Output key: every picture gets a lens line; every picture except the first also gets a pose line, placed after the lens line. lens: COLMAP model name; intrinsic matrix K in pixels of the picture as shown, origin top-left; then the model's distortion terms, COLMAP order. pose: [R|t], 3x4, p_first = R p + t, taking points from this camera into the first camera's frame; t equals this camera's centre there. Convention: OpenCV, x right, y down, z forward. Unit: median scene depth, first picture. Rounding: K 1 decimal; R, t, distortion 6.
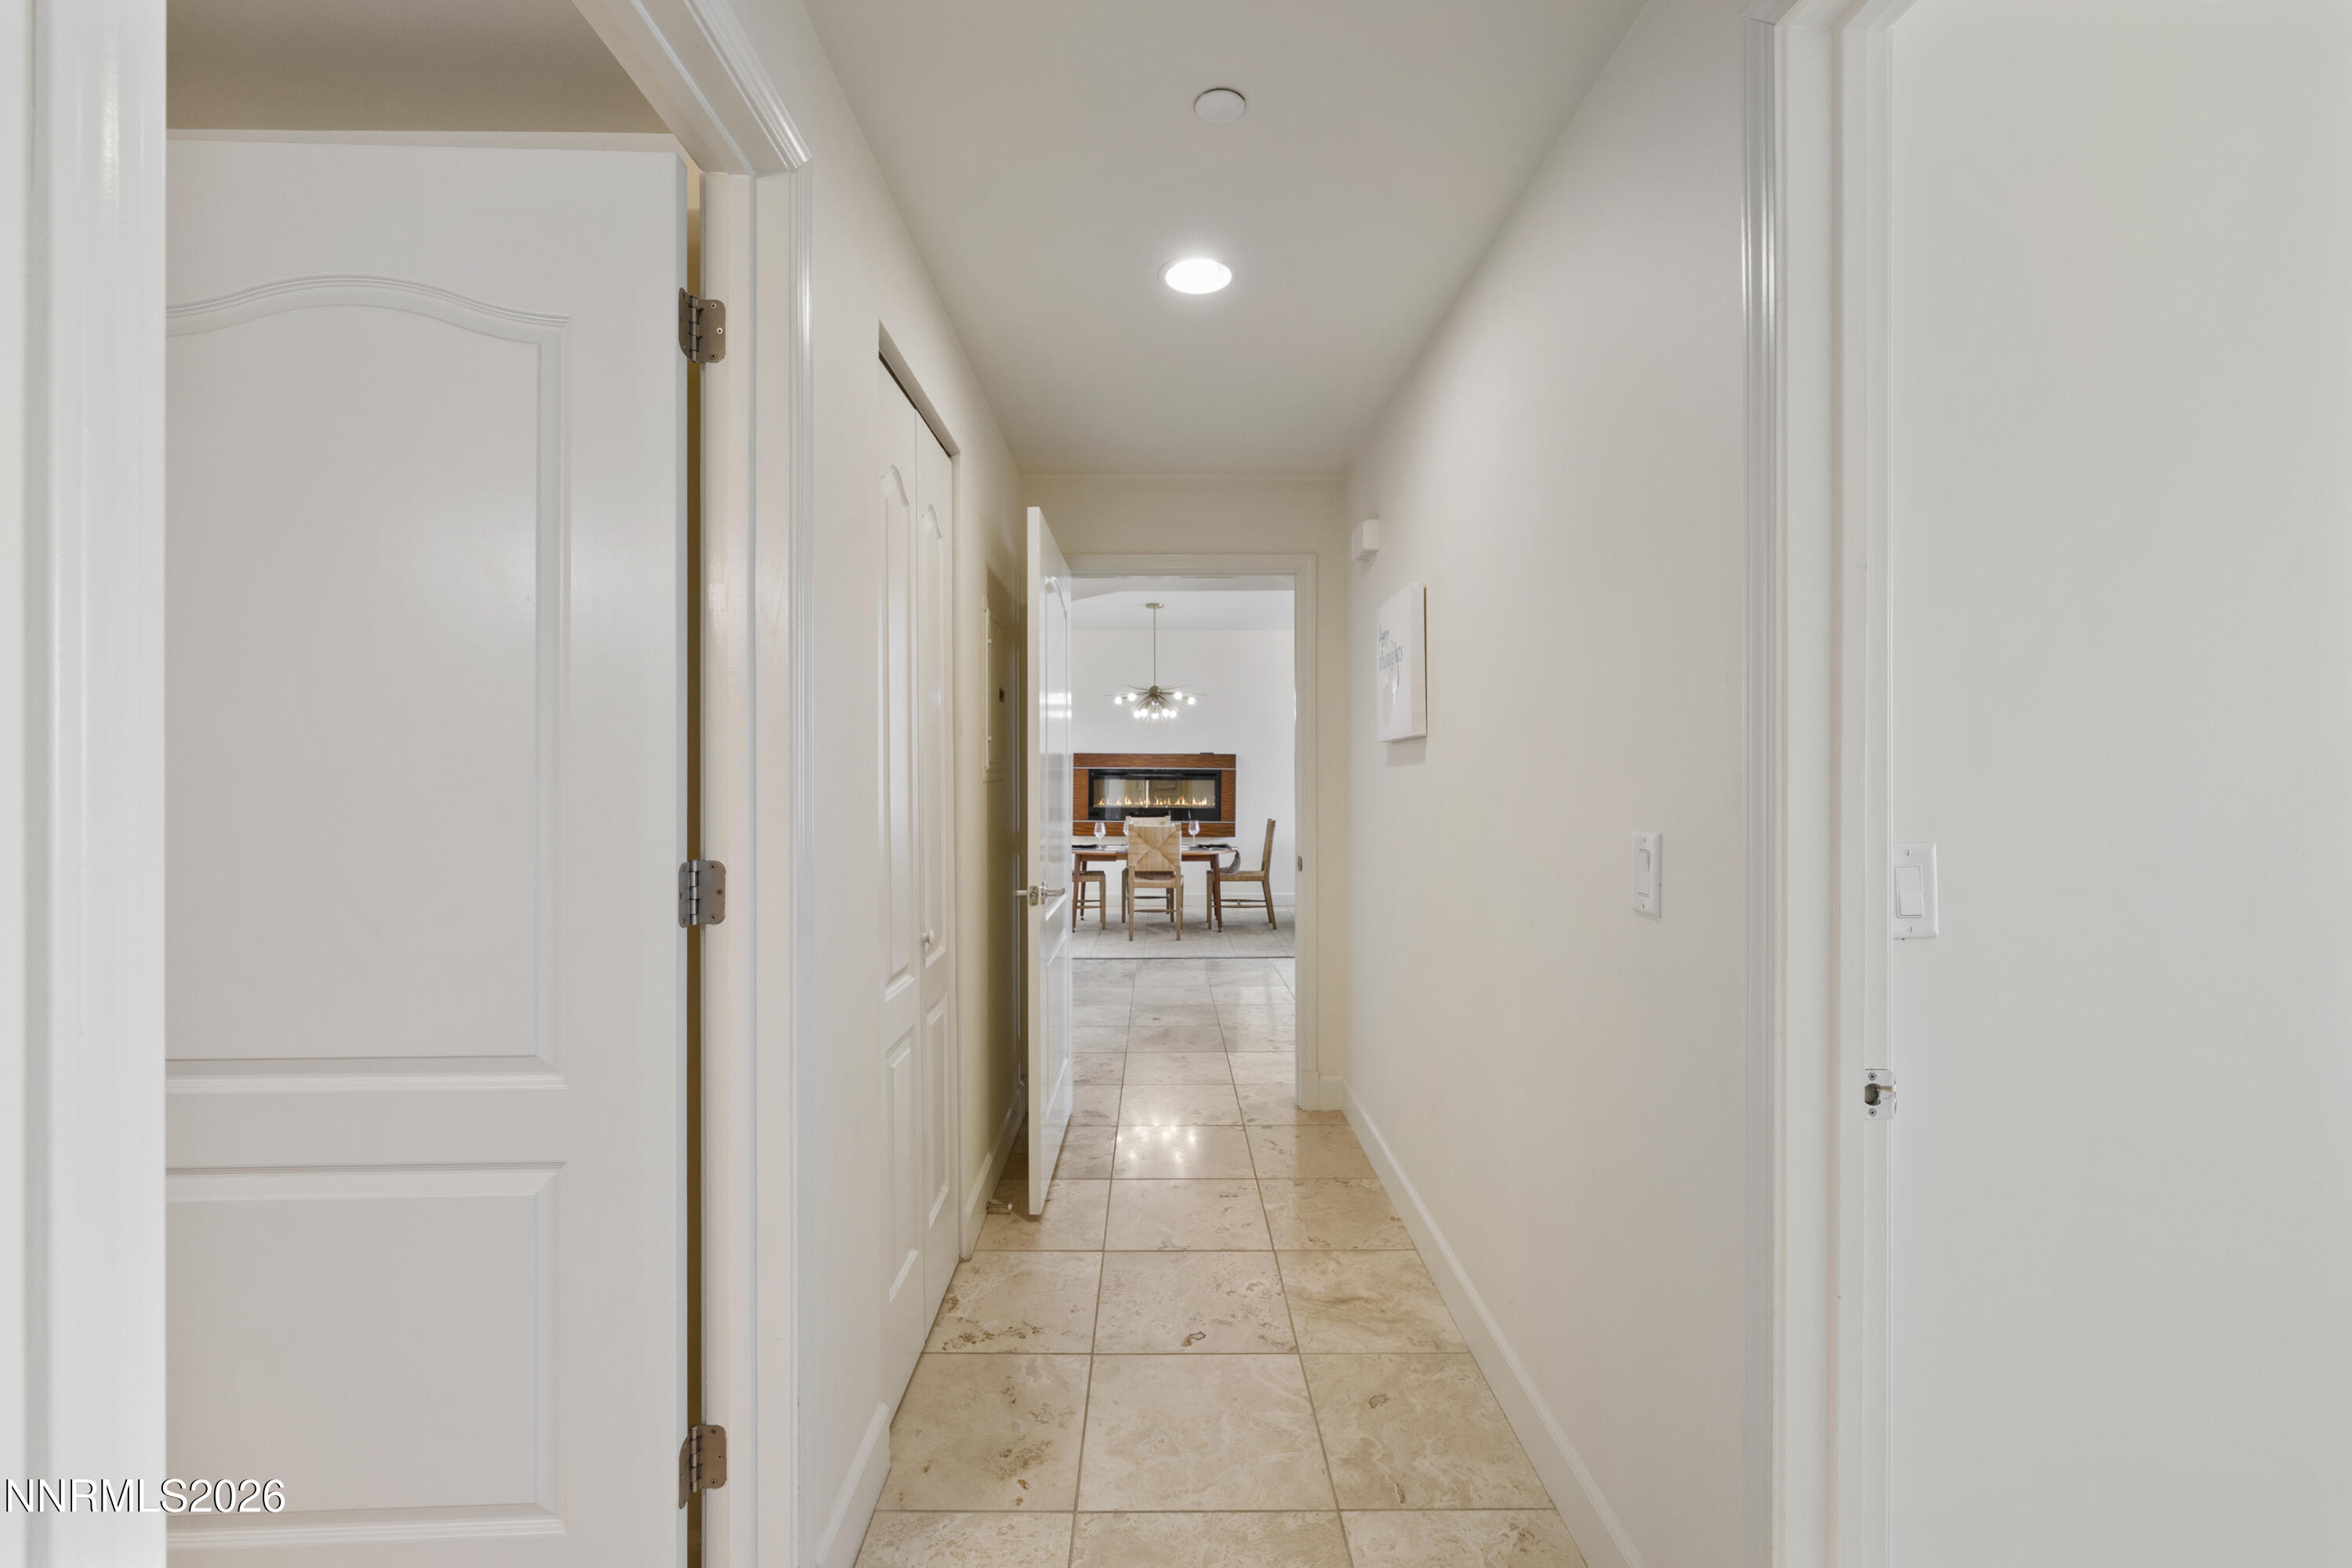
lens RADIAL K [[1009.0, 0, 1182.5], [0, 1009.0, 774.2], [0, 0, 1]] dist [-0.000054, 0.000000]
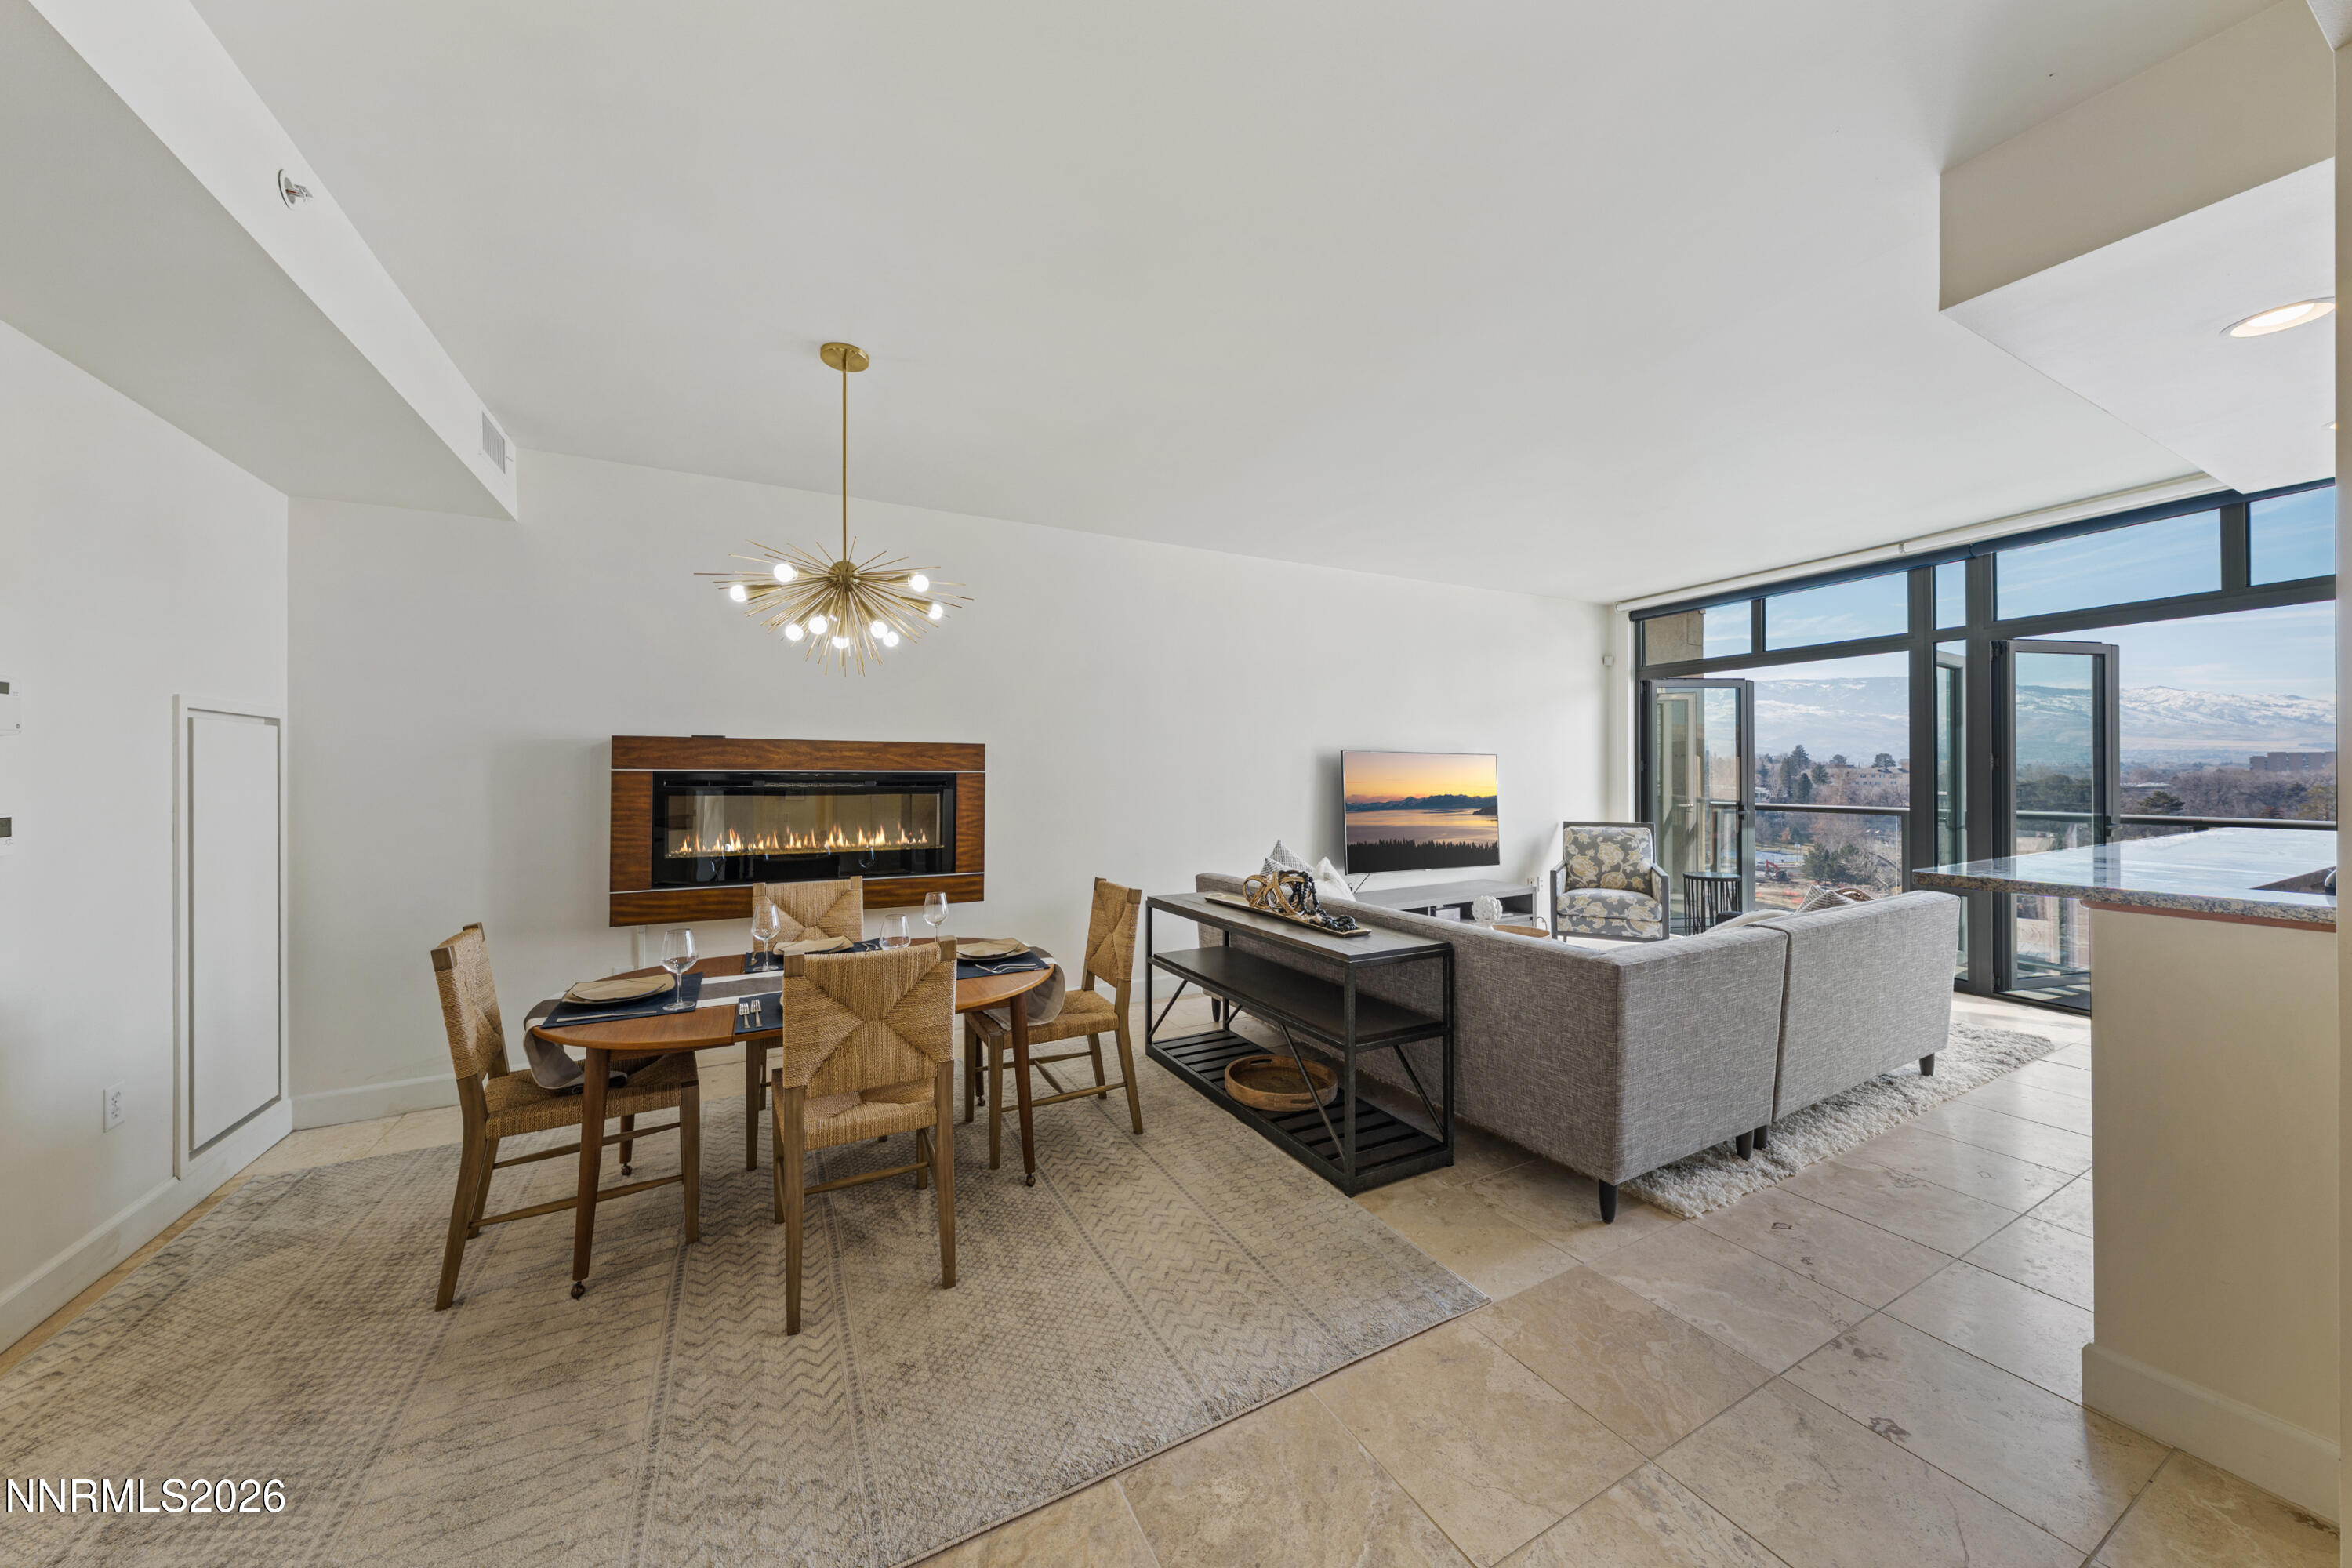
lens RADIAL K [[794.7, 0, 1188.2], [0, 794.7, 768.8], [0, 0, 1]] dist [0.005078, -0.000450]
pose [[0.889082, 0.004543, 0.457725, -0.043958], [-0.001490, 0.999974, -0.007030, -0.004528], [-0.457745, 0.005568, 0.889066, 0.582310]]
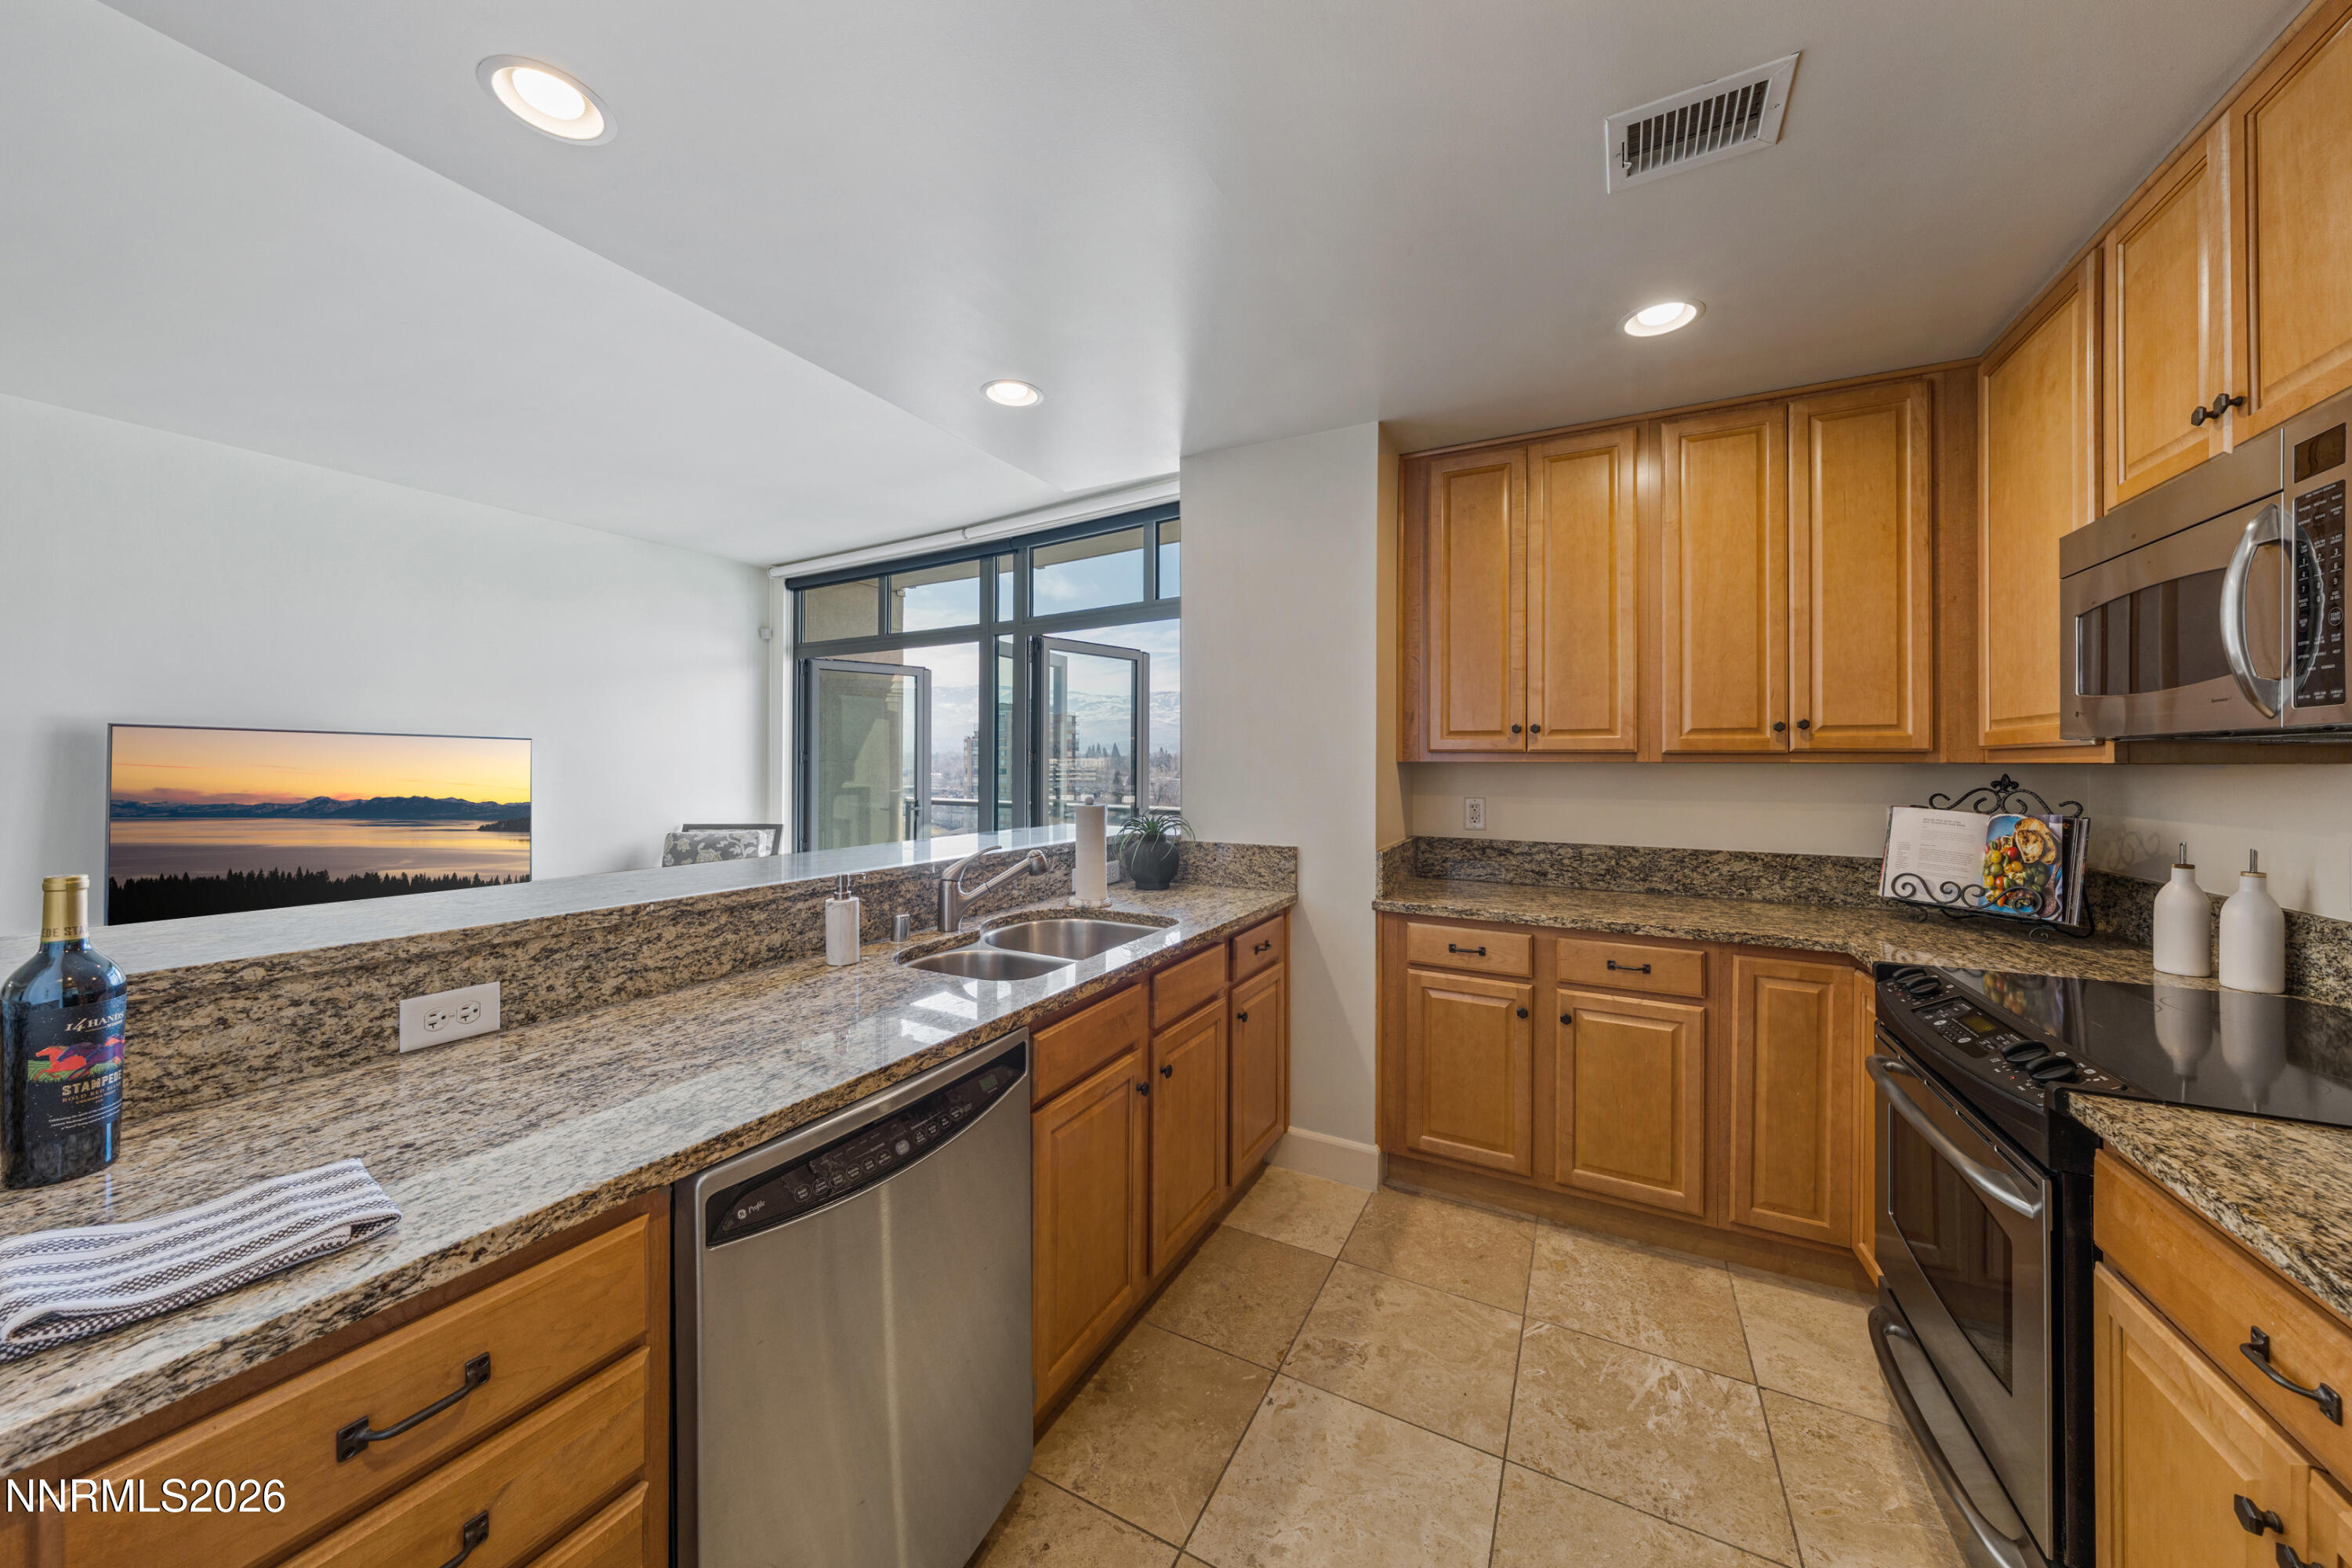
lens RADIAL K [[794.7, 0, 1175.9], [0, 794.7, 767.6], [0, 0, 1]] dist [0.005078, -0.000450]
pose [[0.474599, 0.001518, 0.880201, 0.217644], [-0.007554, 0.999969, 0.002348, -0.006162], [-0.880170, -0.007764, 0.474596, 0.469865]]
